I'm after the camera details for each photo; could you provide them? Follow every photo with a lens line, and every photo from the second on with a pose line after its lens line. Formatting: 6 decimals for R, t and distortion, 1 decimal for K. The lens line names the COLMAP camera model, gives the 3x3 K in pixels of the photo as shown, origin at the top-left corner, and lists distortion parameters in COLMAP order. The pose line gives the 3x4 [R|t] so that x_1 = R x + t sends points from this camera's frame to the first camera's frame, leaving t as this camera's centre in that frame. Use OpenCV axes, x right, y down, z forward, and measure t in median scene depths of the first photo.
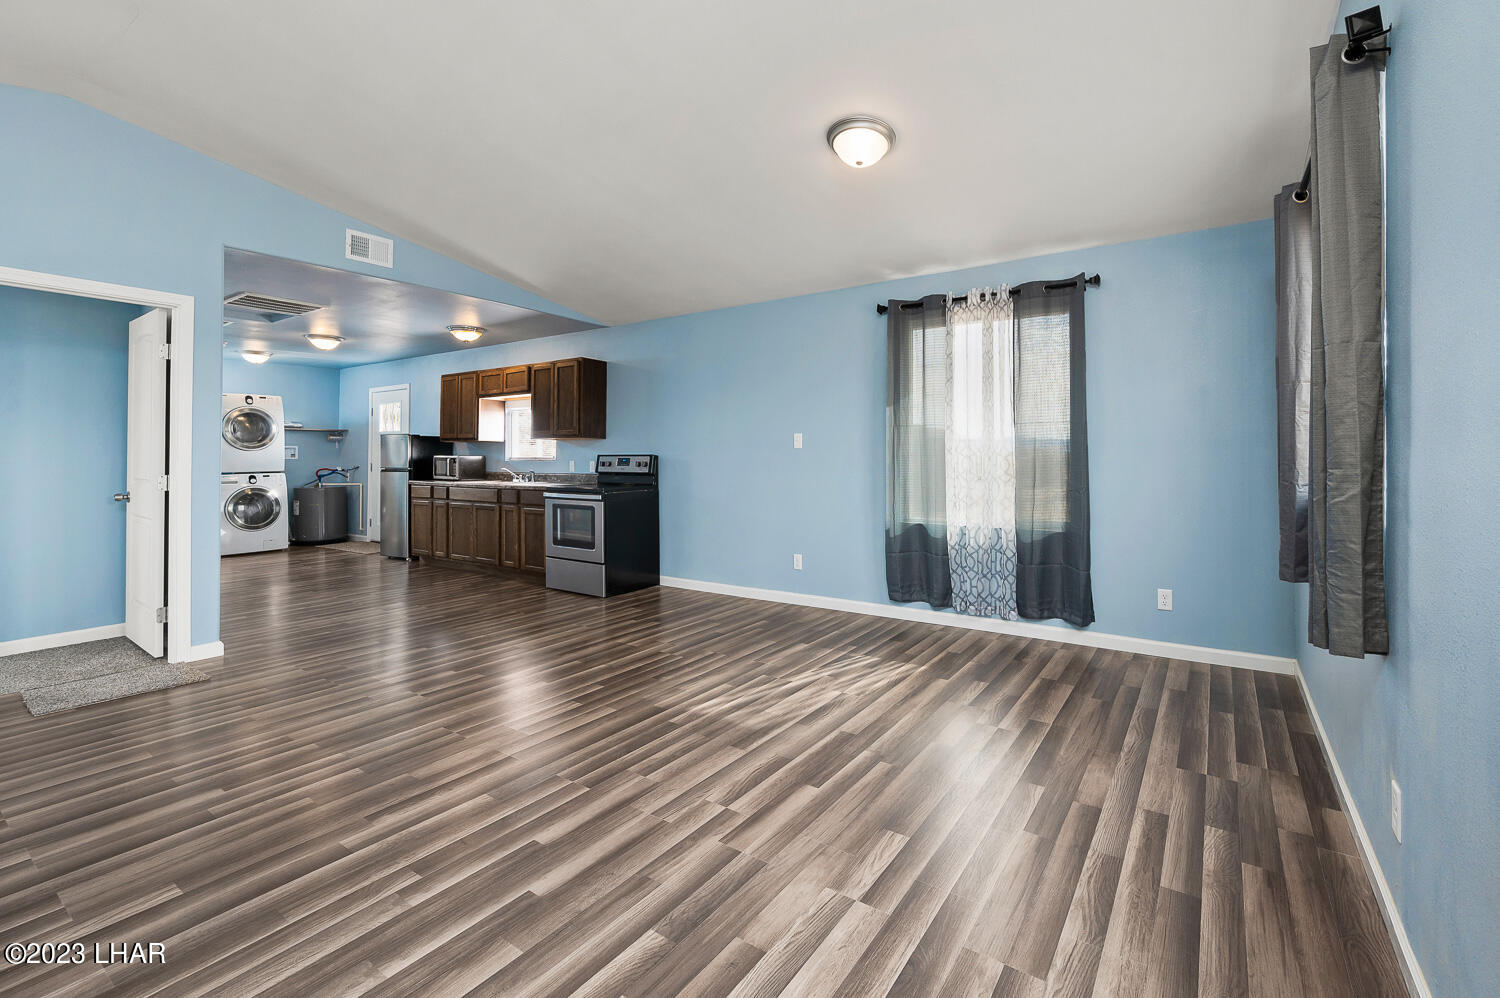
lens RADIAL K [[642.6, 0, 806.4], [0, 642.6, 458.8], [0, 0, 1]] dist [0.000026, -0.000253]
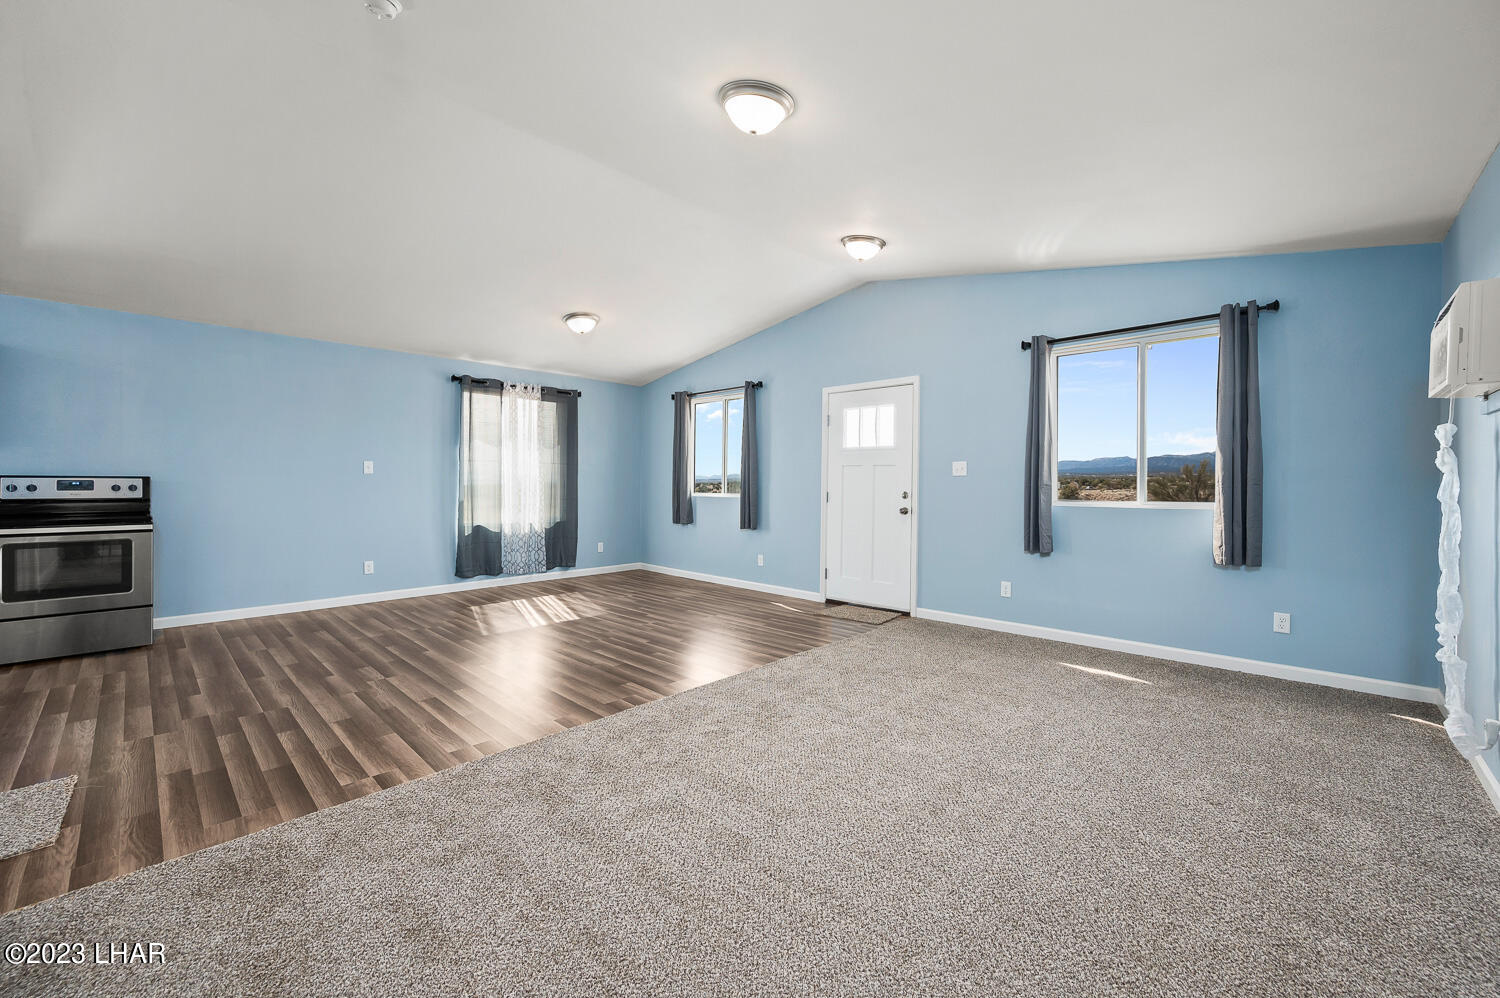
lens RADIAL K [[599.5, 0, 757.7], [0, 599.5, 487.1], [0, 0, 1]] dist [-0.000323, 0.000301]
pose [[0.191097, -0.003974, 0.981563, -1.096695], [-0.000774, 0.999991, 0.004199, 0.004622], [-0.981571, -0.001562, 0.191092, 0.076528]]
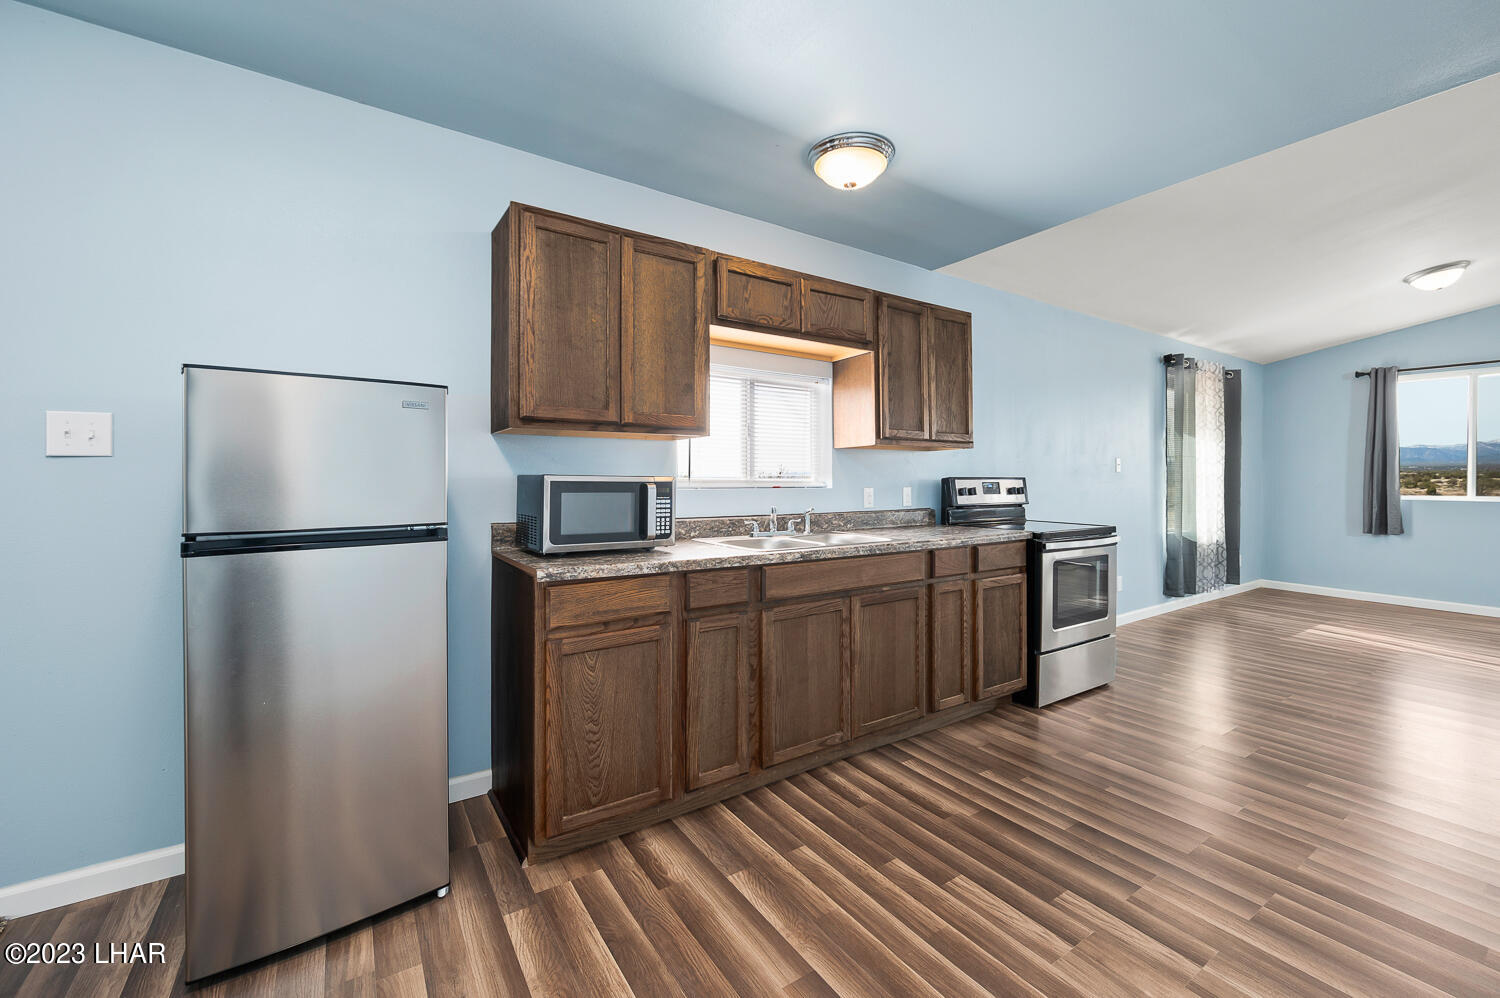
lens RADIAL K [[603.1, 0, 755.0], [0, 603.1, 481.0], [0, 0, 1]] dist [-0.000527, 0.000170]
pose [[0.405617, -0.001164, 0.914042, -1.259746], [-0.000785, 0.999998, 0.001622, -0.004375], [-0.914043, -0.001375, 0.405615, 1.277511]]
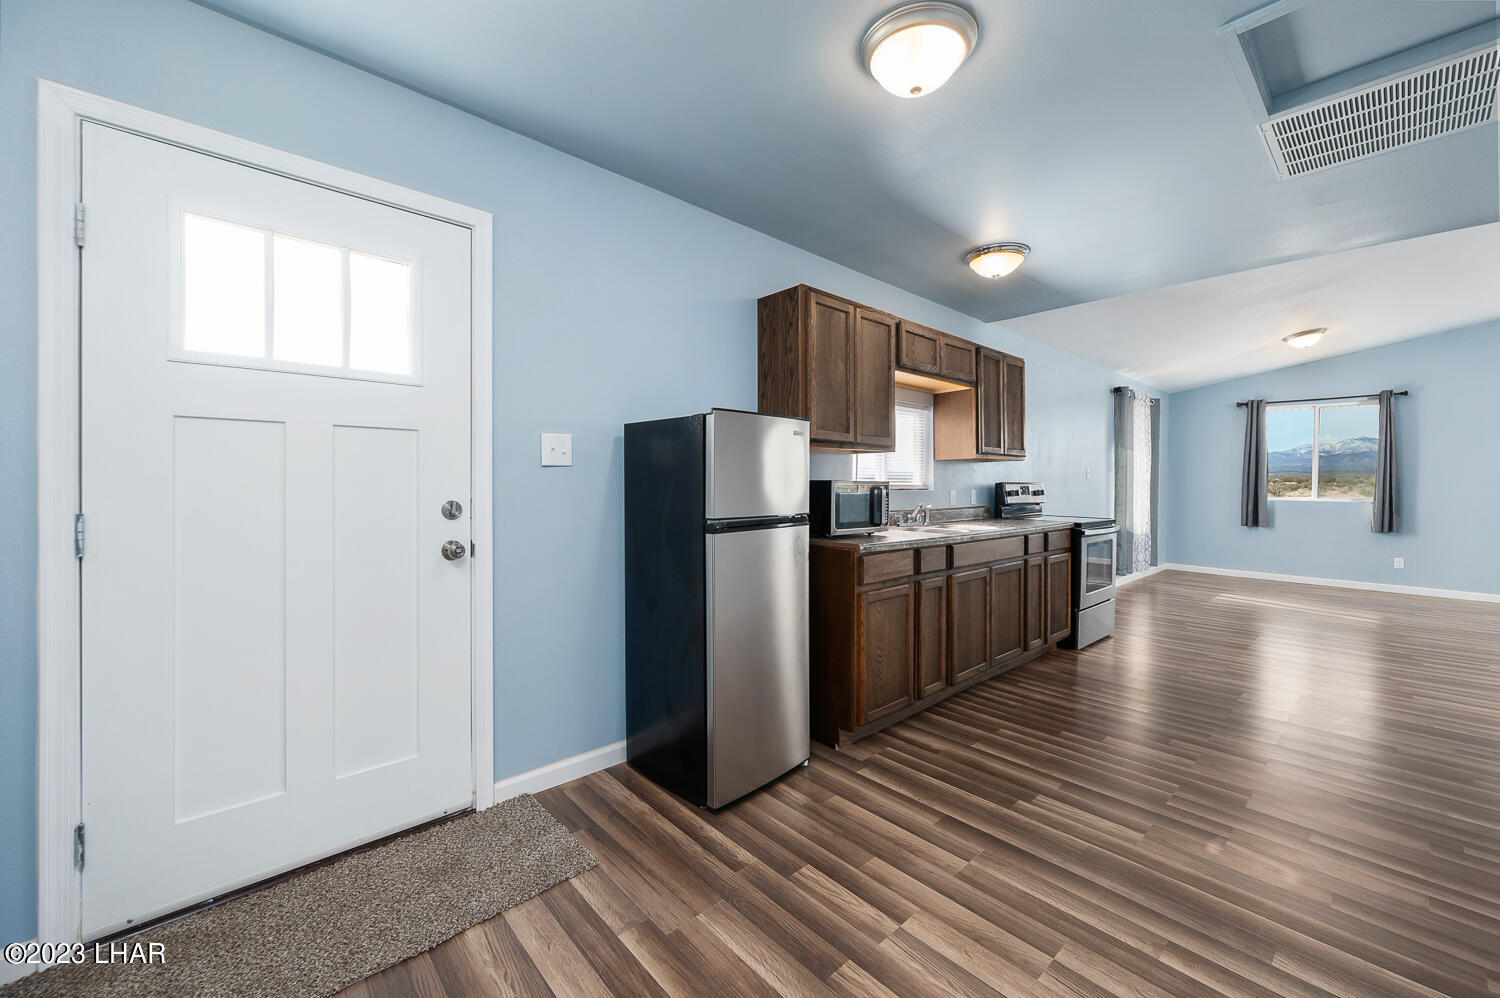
lens RADIAL K [[593.3, 0, 747.1], [0, 593.3, 490.9], [0, 0, 1]] dist [0.000124, 0.000305]
pose [[0.263346, -0.010124, 0.964648, -1.532288], [-0.003368, 0.999929, 0.011414, -0.003632], [-0.964696, -0.006255, 0.263293, 1.516211]]
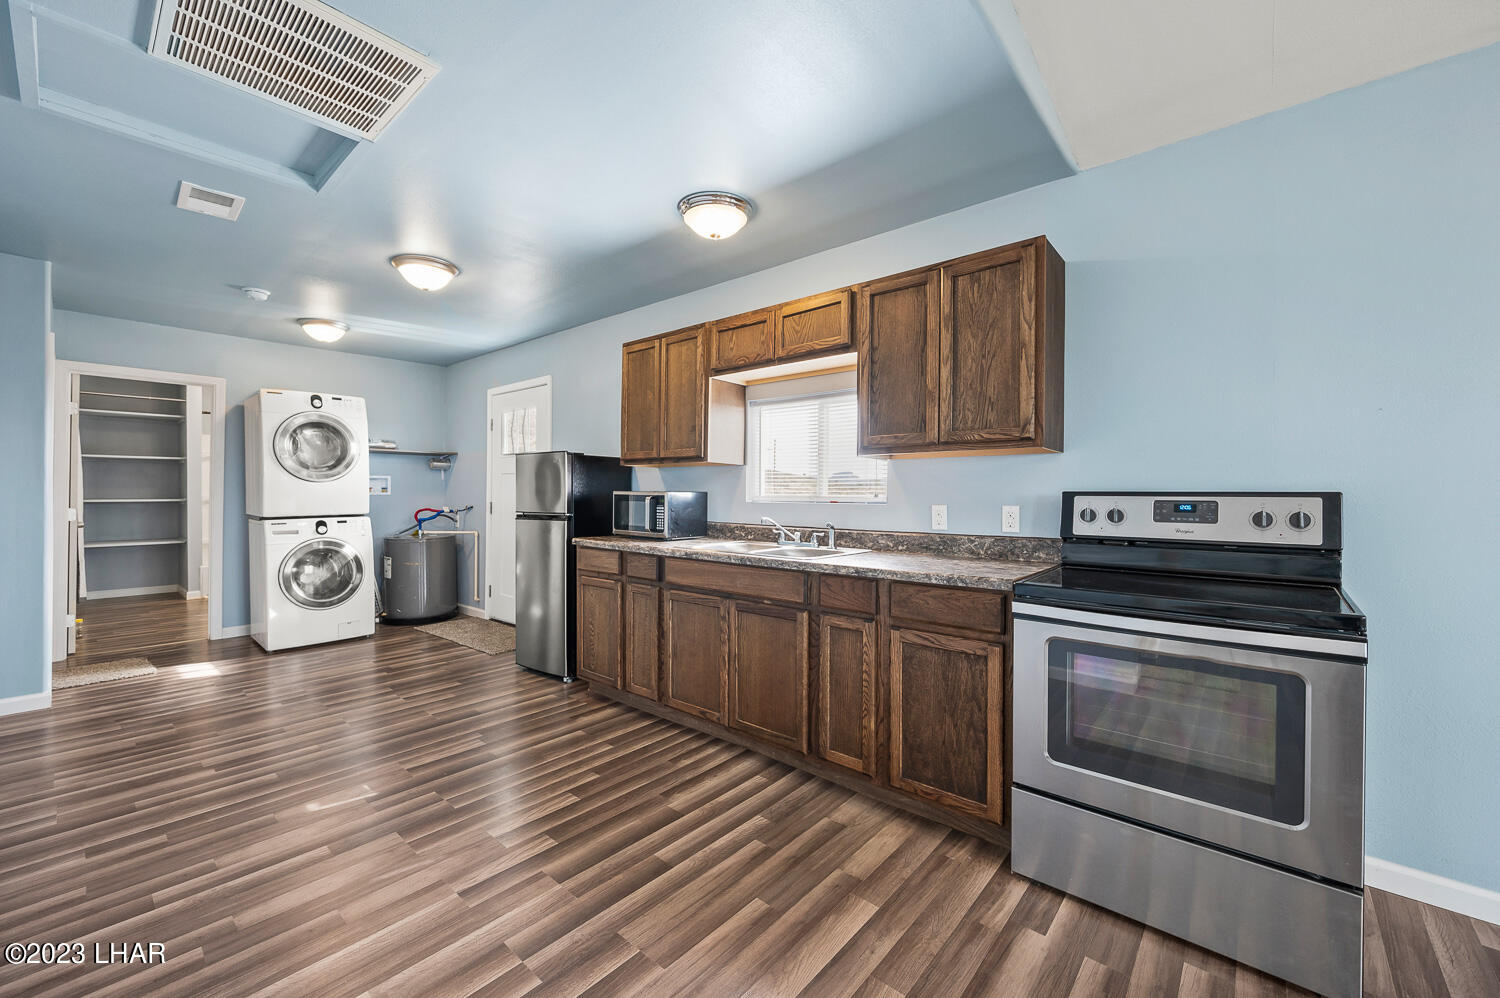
lens RADIAL K [[591.3, 0, 755.9], [0, 591.3, 500.7], [0, 0, 1]] dist [0.001056, -0.000143]
pose [[0.990876, 0.006194, -0.134631, -0.628681], [-0.004660, 0.999921, 0.011710, -0.005302], [0.134692, -0.010975, 0.990827, 0.838853]]
